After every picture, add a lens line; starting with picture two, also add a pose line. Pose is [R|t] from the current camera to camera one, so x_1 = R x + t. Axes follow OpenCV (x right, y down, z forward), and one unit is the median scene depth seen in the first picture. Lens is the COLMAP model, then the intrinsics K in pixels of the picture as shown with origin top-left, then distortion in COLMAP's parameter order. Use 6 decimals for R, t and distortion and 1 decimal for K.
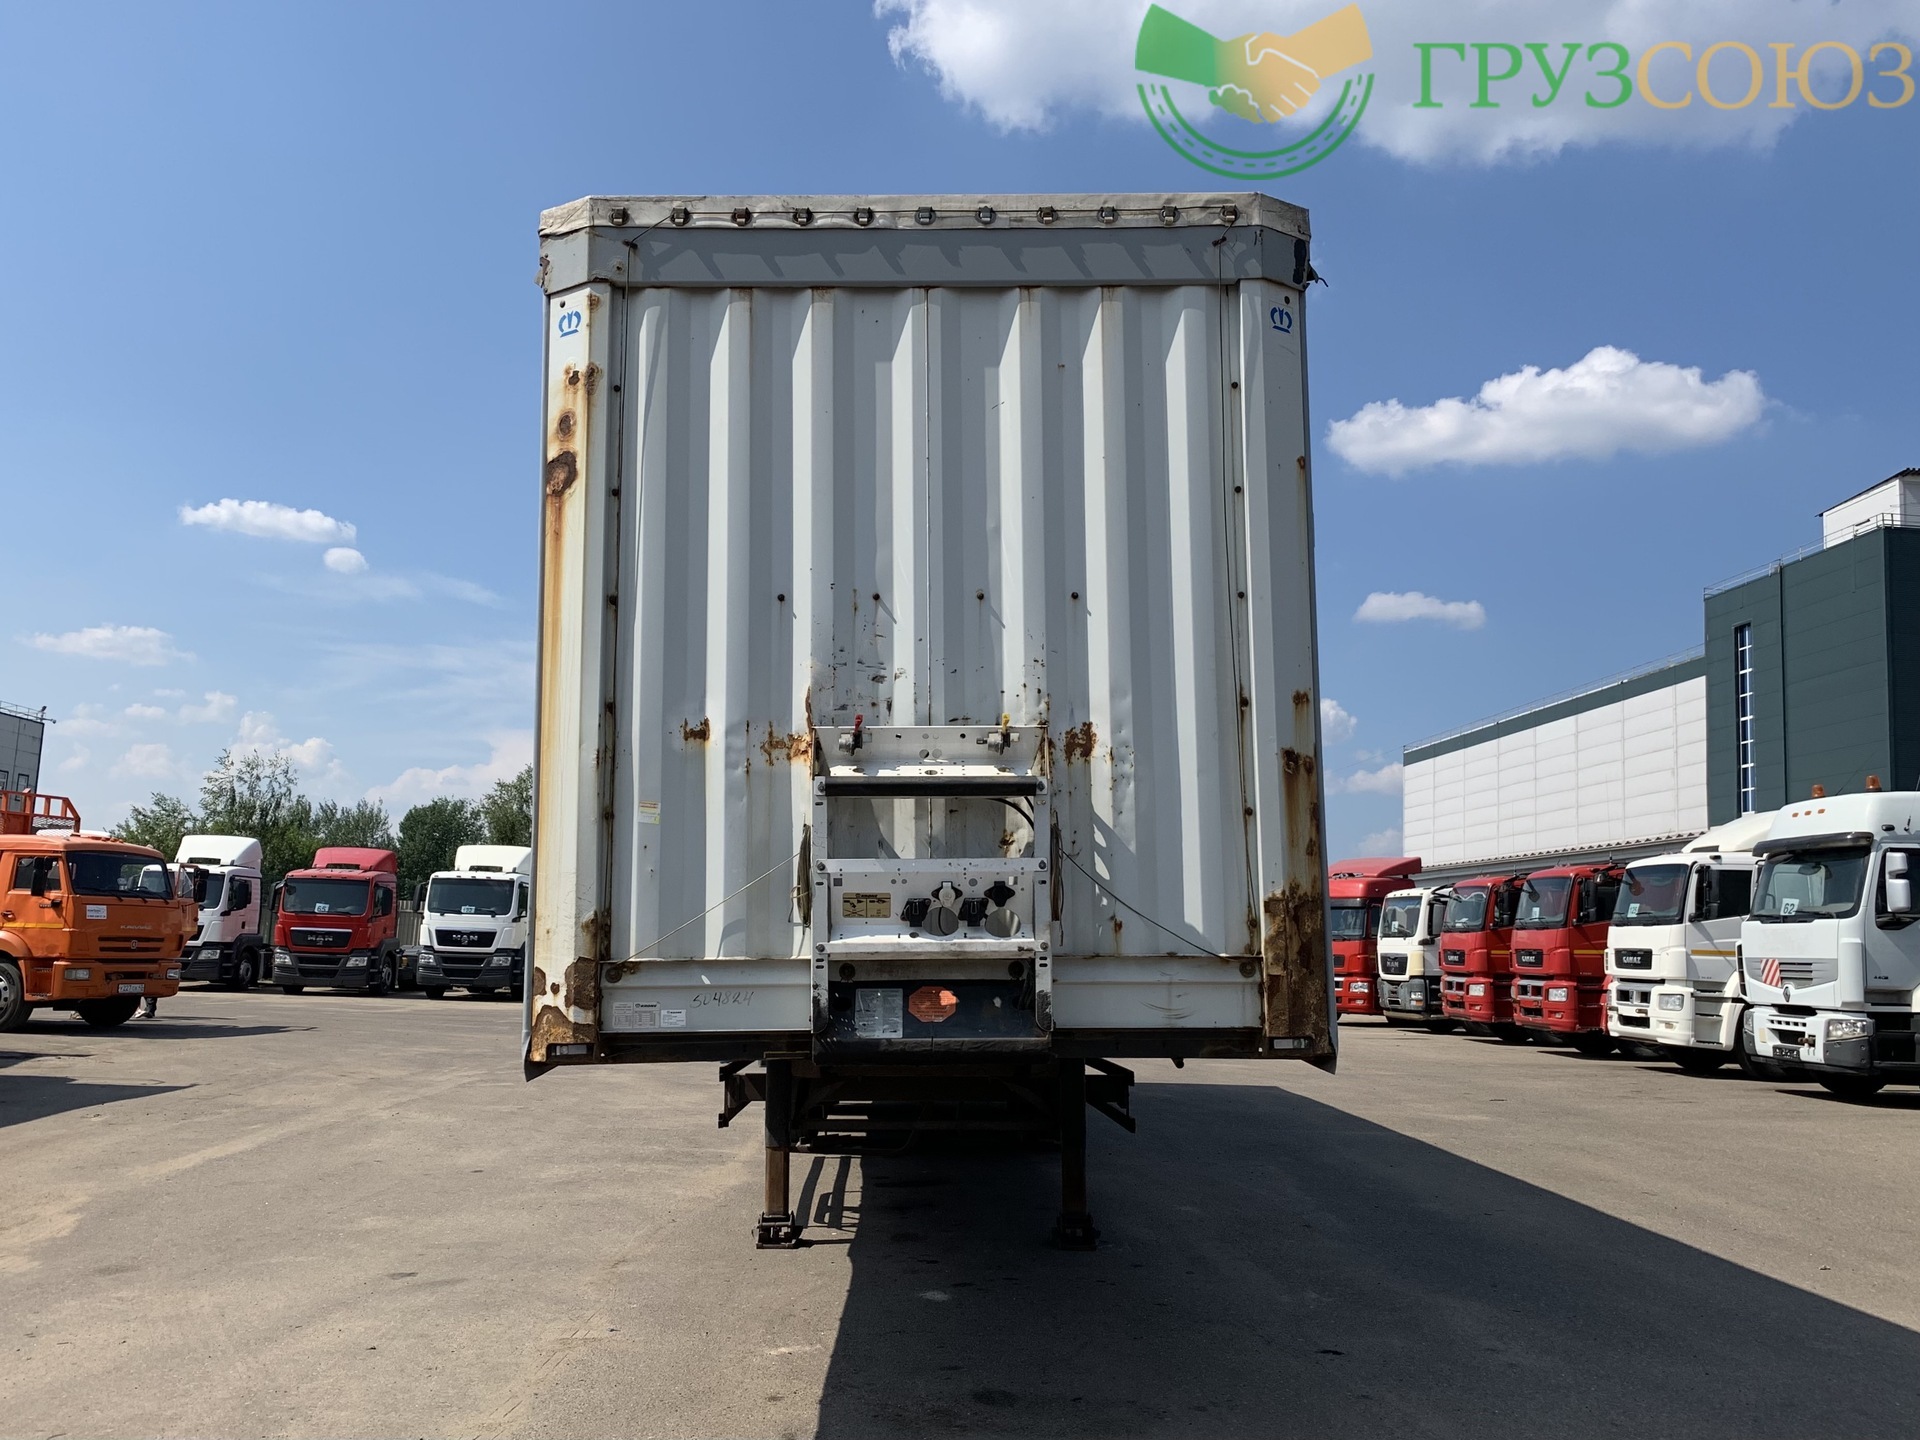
lens RADIAL K [[1465.3, 0, 944.5], [0, 1465.3, 725.0], [0, 0, 1]] dist [0.009162, -0.013352]
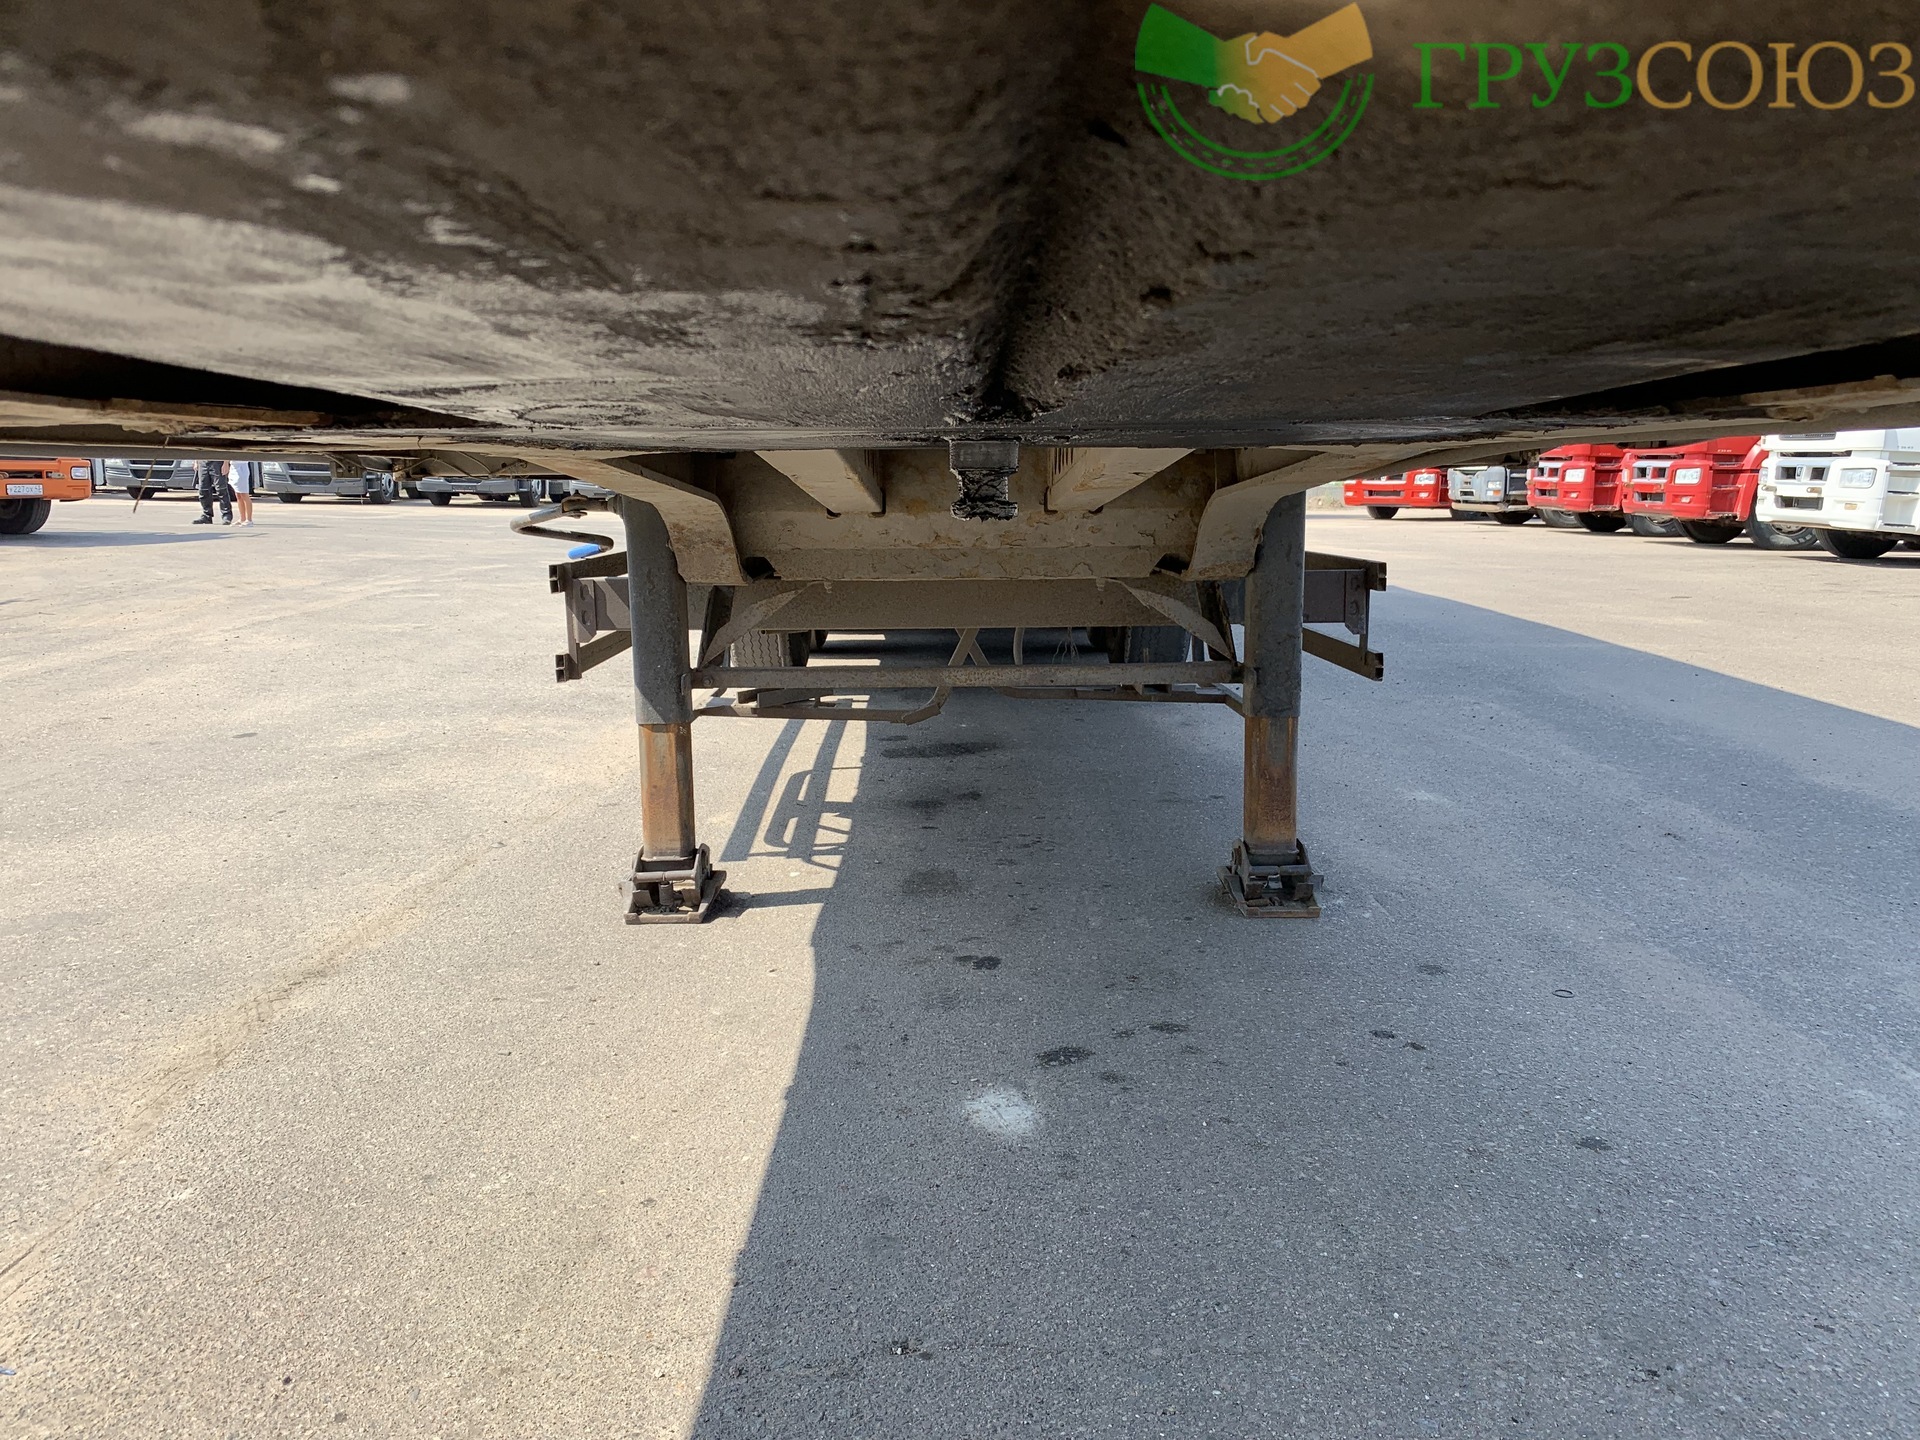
lens RADIAL K [[1465.3, 0, 944.5], [0, 1465.3, 725.0], [0, 0, 1]] dist [0.009162, -0.013352]
pose [[0.999617, -0.011812, -0.025017, -0.006950], [0.019368, 0.944505, 0.327927, 0.104095], [0.019755, -0.328286, 0.944372, 0.431734]]
